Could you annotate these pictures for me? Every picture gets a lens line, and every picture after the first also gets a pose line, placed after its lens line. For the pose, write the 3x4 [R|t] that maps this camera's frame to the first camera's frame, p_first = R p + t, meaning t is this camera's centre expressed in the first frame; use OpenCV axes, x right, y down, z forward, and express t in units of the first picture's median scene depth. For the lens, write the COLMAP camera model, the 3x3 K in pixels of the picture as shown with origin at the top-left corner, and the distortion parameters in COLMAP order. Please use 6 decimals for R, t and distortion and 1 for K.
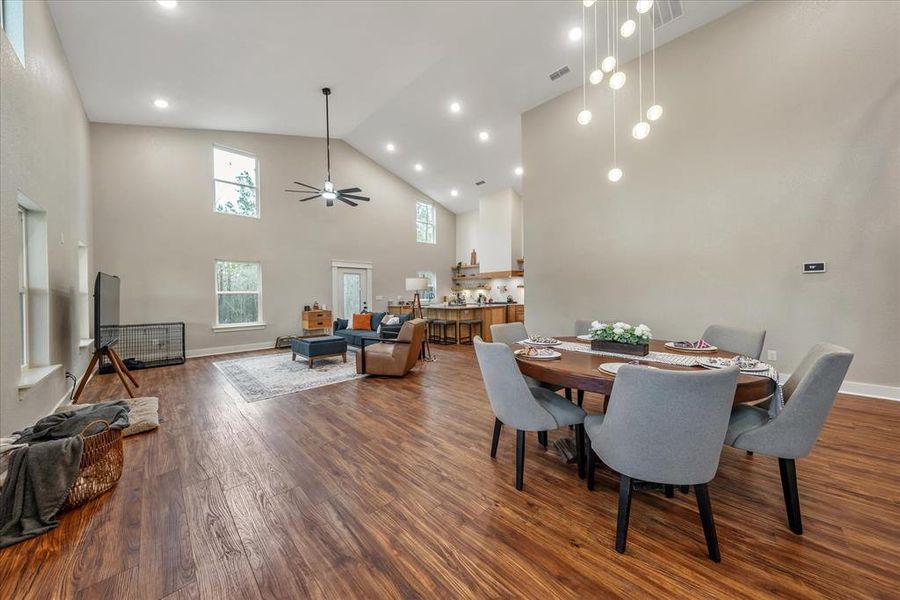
lens RADIAL K [[307.3, 0, 449.5], [0, 307.3, 304.6], [0, 0, 1]] dist [-0.000173, -0.000015]
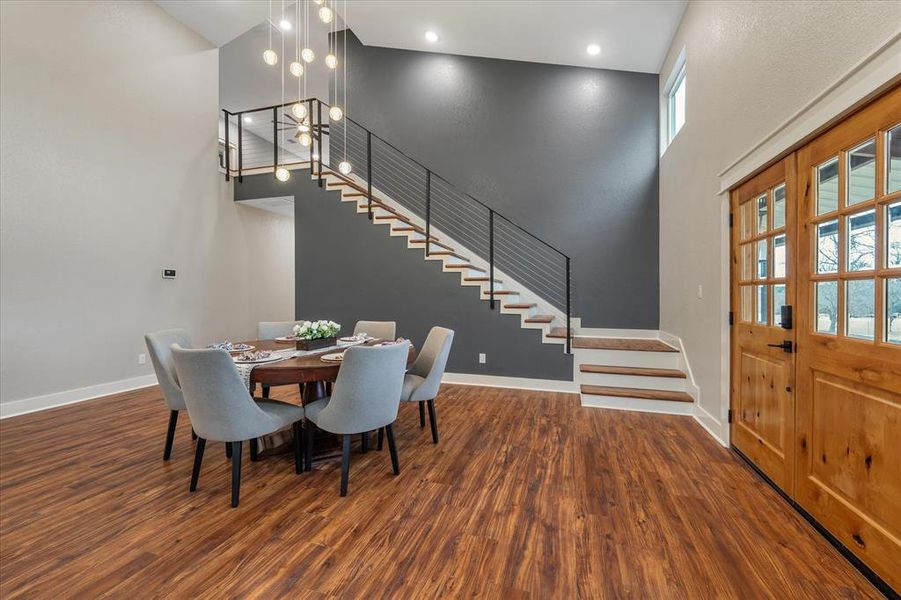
lens RADIAL K [[381.7, 0, 452.4], [0, 381.7, 296.8], [0, 0, 1]] dist [-0.000293, -0.000023]
pose [[-0.474132, 0.004911, 0.880440, -1.200186], [0.032923, 0.999384, 0.012155, -0.037314], [-0.879838, 0.034749, -0.474002, 1.651016]]
